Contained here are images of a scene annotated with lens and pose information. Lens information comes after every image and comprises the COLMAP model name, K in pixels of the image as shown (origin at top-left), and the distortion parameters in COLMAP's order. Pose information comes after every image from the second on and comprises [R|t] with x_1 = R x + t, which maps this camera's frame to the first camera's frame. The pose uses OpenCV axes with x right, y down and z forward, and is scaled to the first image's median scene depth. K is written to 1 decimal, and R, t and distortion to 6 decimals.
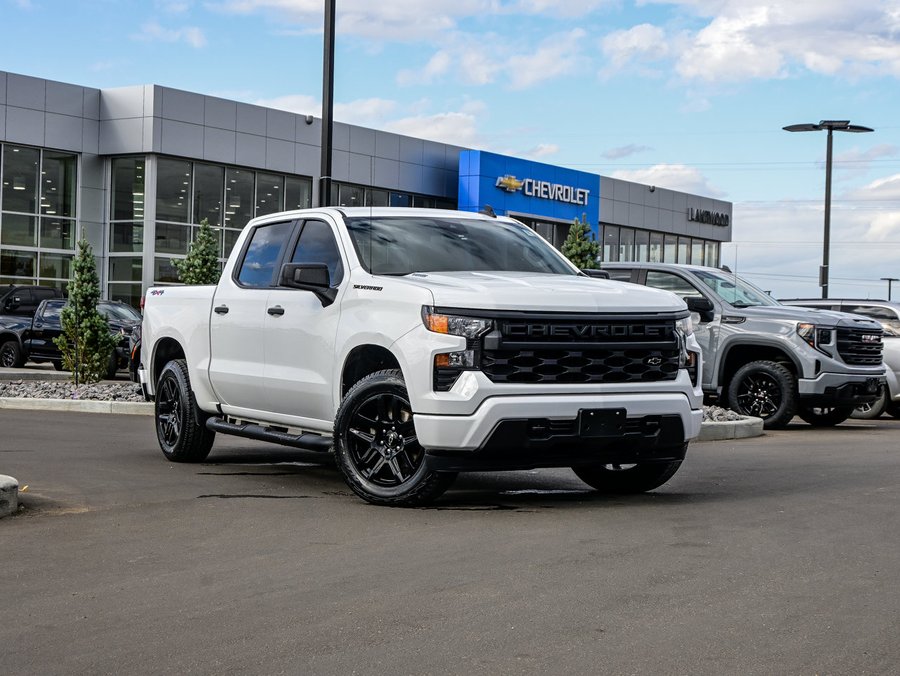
lens RADIAL K [[1693.7, 0, 450.0], [0, 1693.7, 338.0], [0, 0, 1]] dist [0.026501, -0.074235]
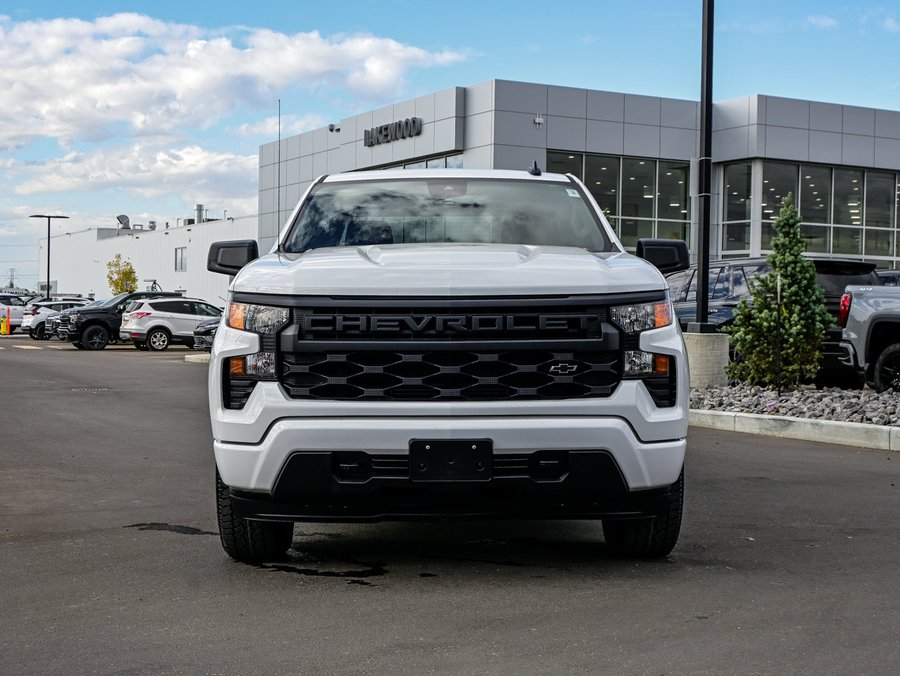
lens RADIAL K [[1429.3, 0, 433.2], [0, 1429.3, 338.2], [0, 0, 1]] dist [-0.044271, 0.010216]
pose [[0.878542, -0.002197, -0.477661, 0.353390], [0.005295, 0.999973, 0.005140, -0.001337], [0.477637, -0.007044, 0.878529, 0.499432]]
